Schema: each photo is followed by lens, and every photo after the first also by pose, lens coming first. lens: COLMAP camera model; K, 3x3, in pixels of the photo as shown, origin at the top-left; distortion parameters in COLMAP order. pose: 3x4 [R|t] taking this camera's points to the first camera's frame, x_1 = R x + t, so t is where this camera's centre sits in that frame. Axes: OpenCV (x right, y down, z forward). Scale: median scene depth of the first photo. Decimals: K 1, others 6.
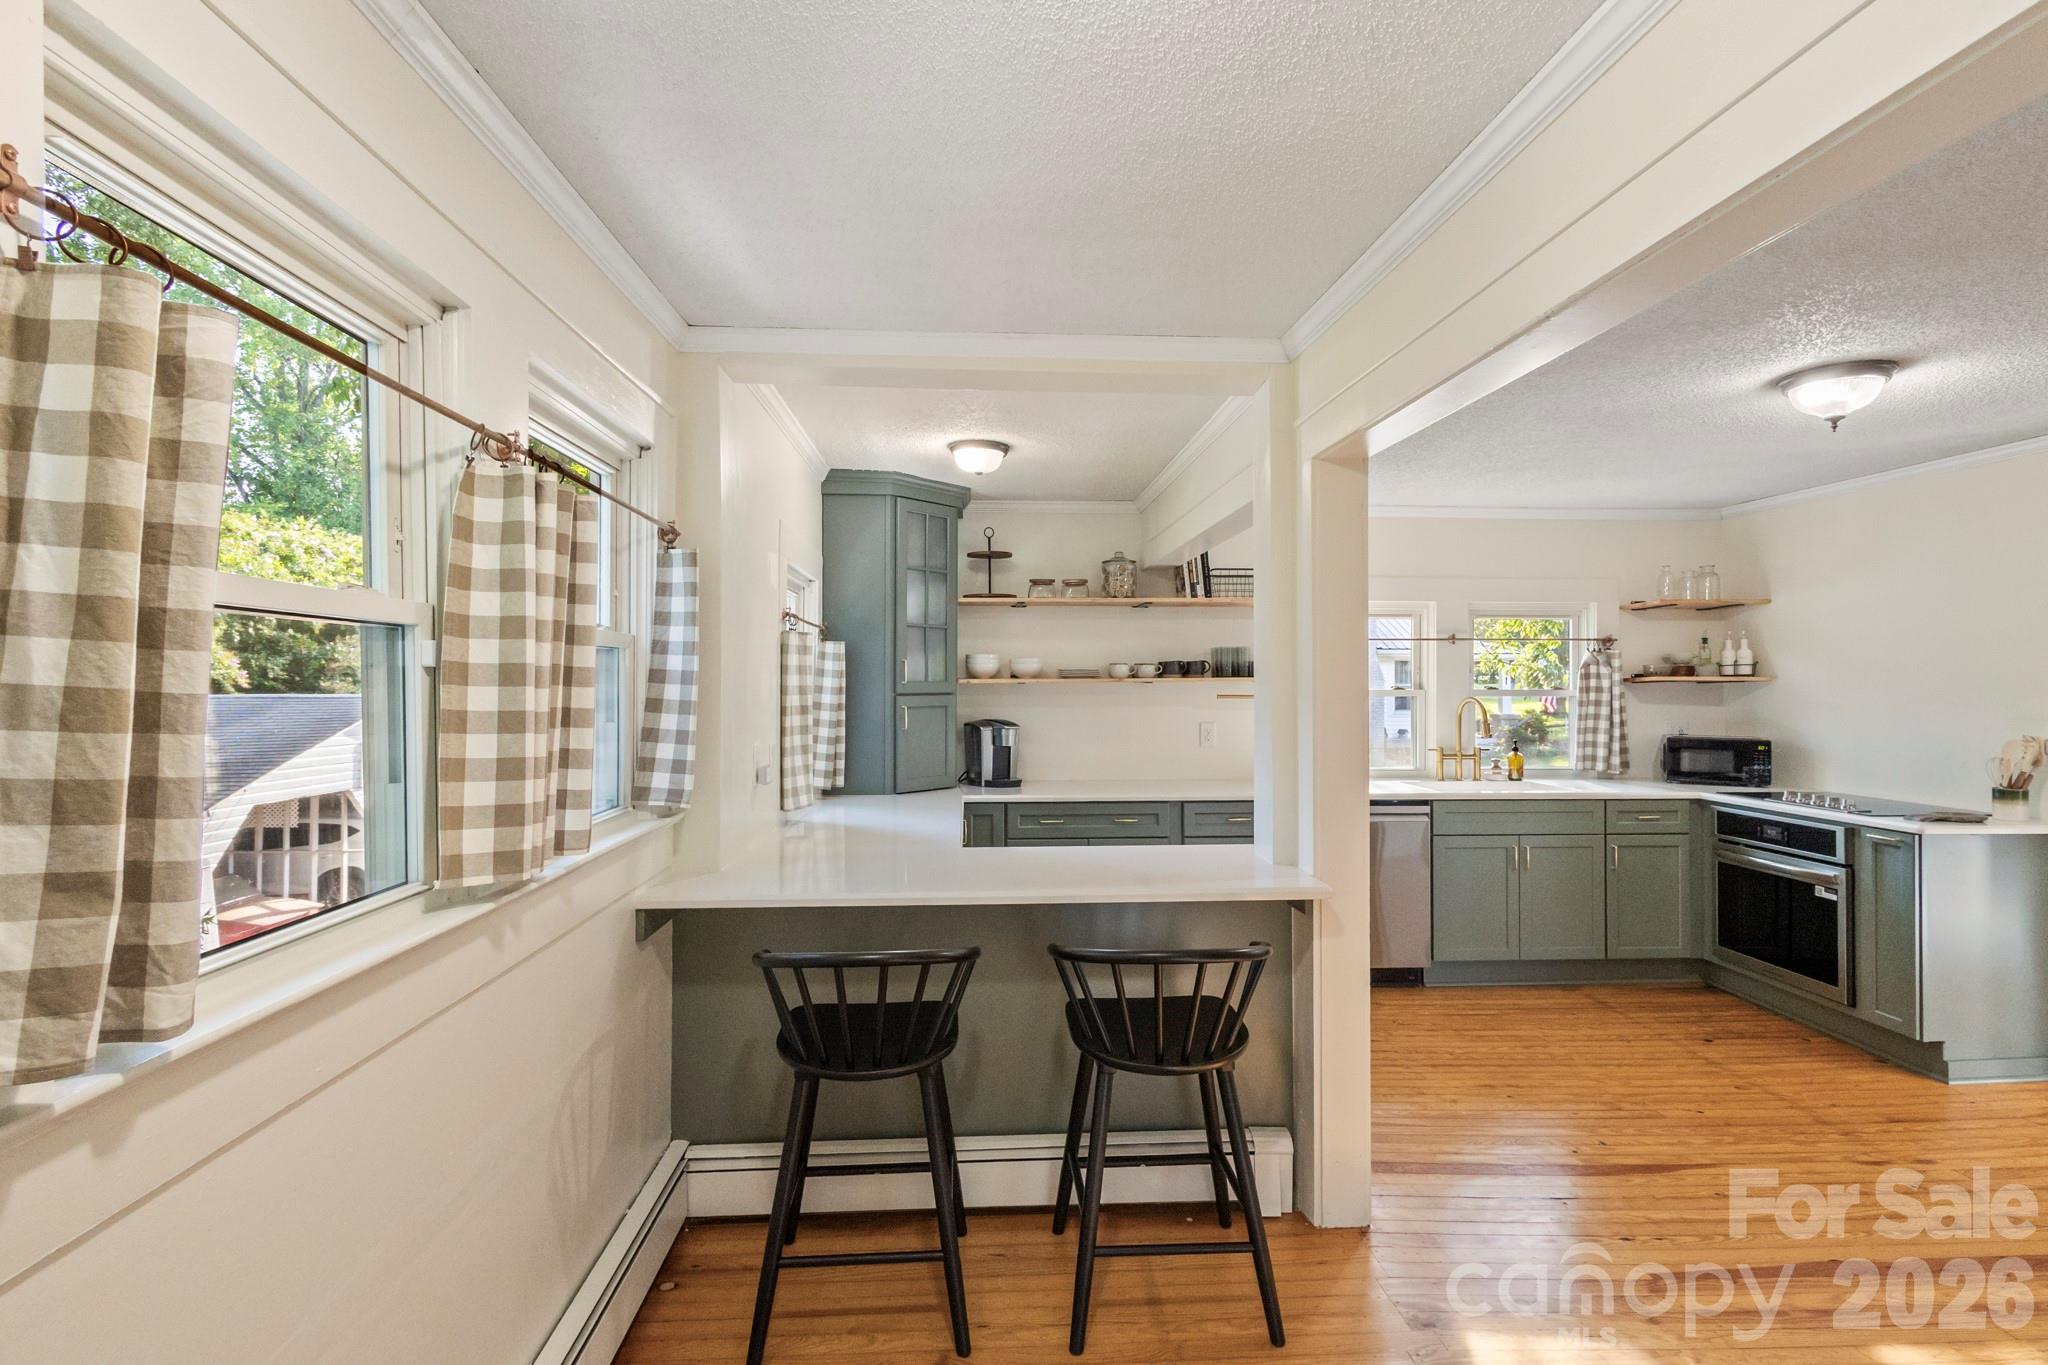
lens RADIAL K [[941.1, 0, 1029.2], [0, 941.1, 679.3], [0, 0, 1]] dist [0.013043, -0.001966]
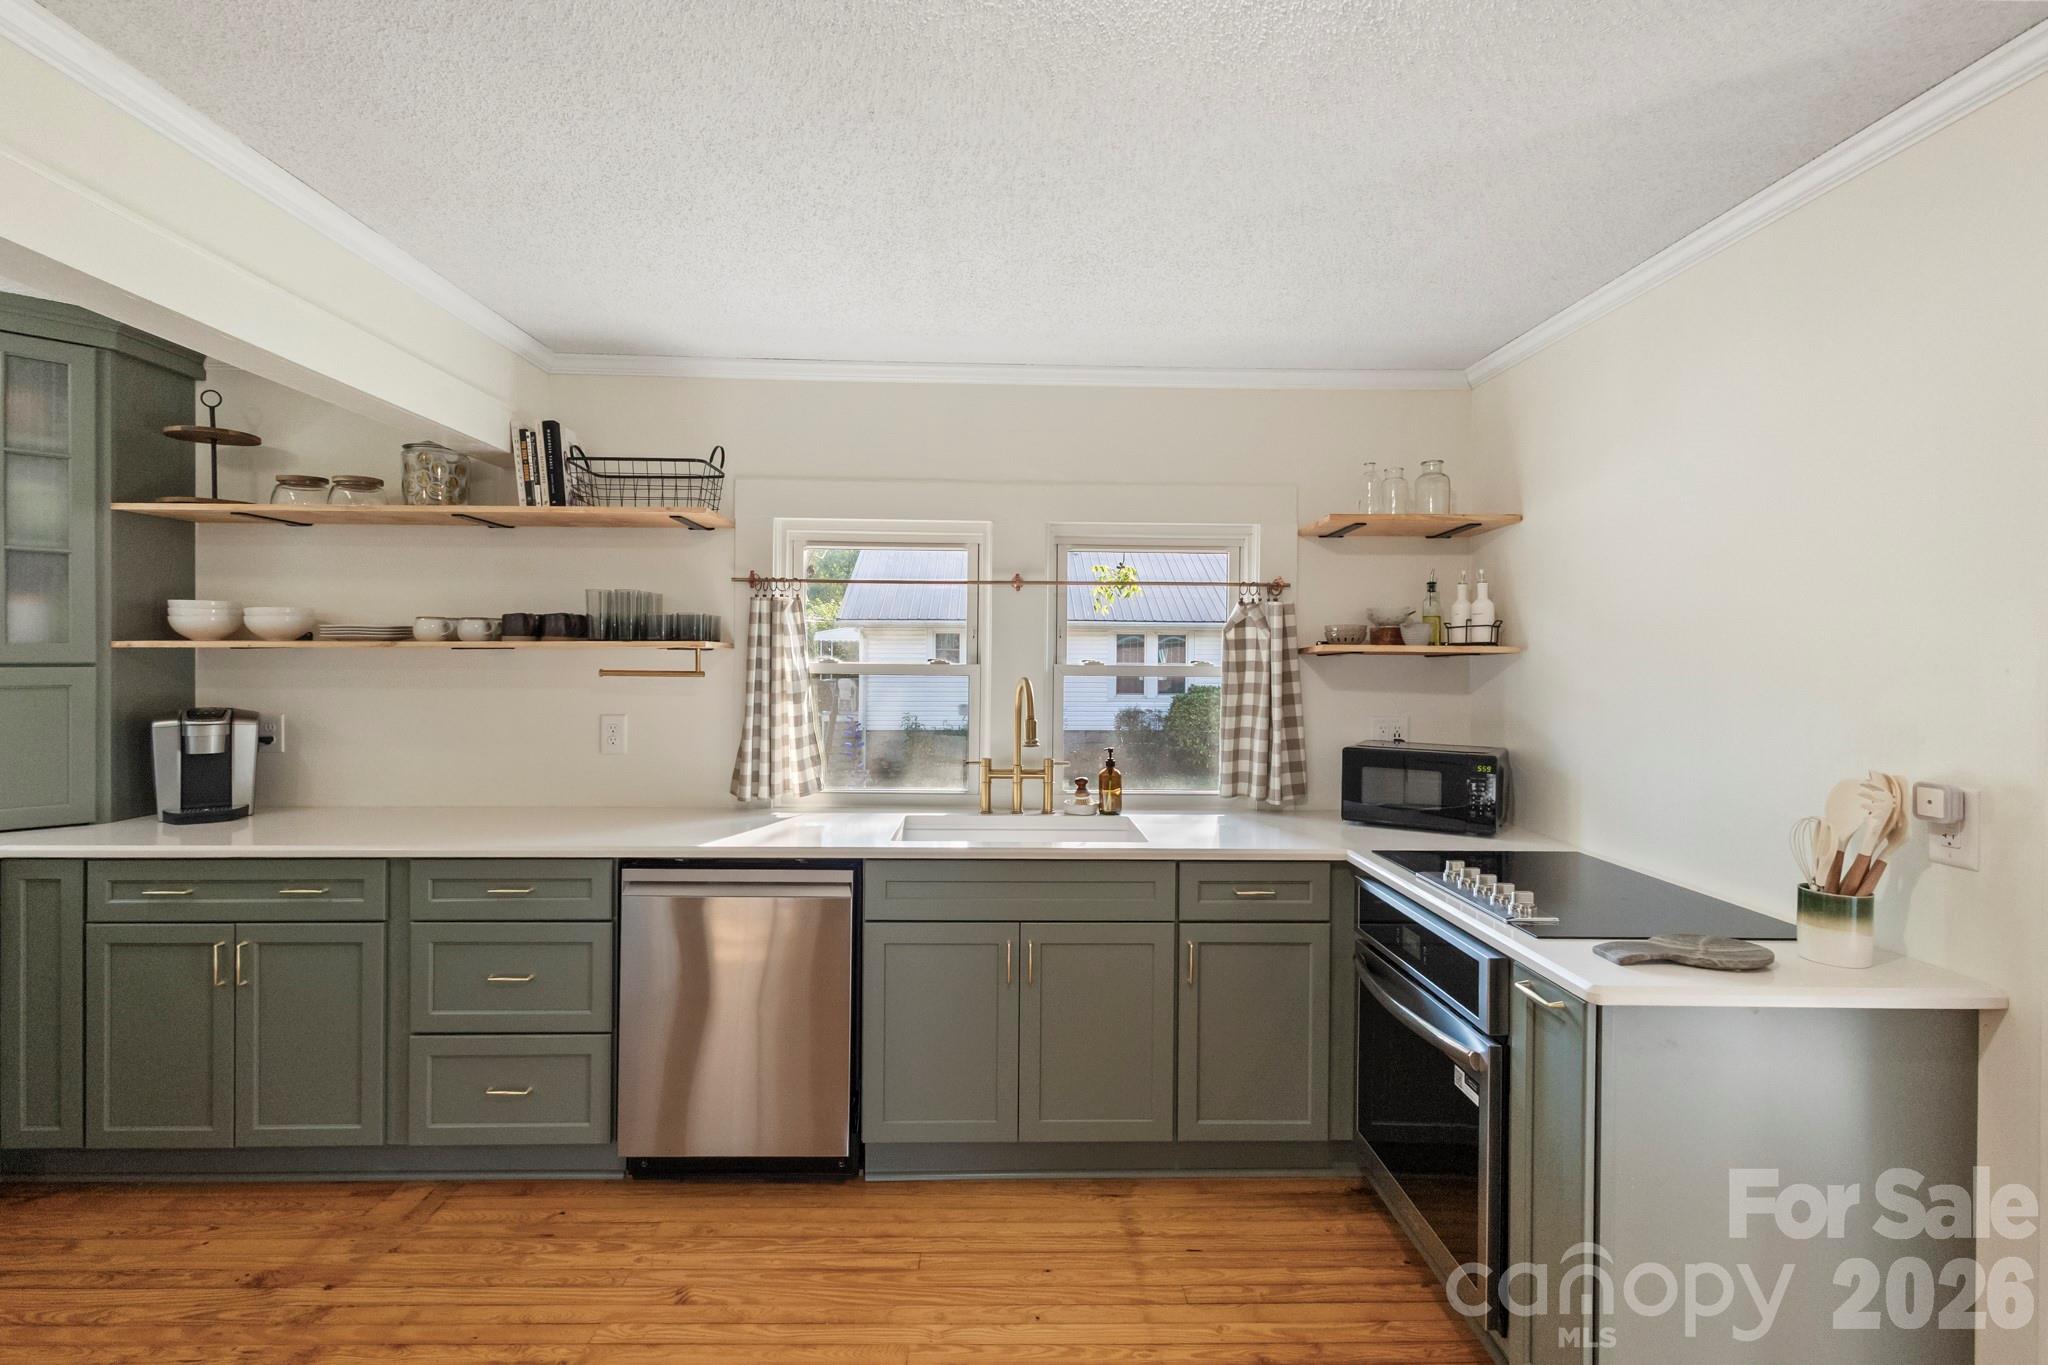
lens RADIAL K [[941.1, 0, 1017.2], [0, 941.1, 664.7], [0, 0, 1]] dist [0.013043, -0.001966]
pose [[0.999425, 0.007052, -0.033173, 0.526648], [-0.006724, 0.999928, 0.009975, 0.005605], [0.033241, -0.009746, 0.999400, 0.431759]]
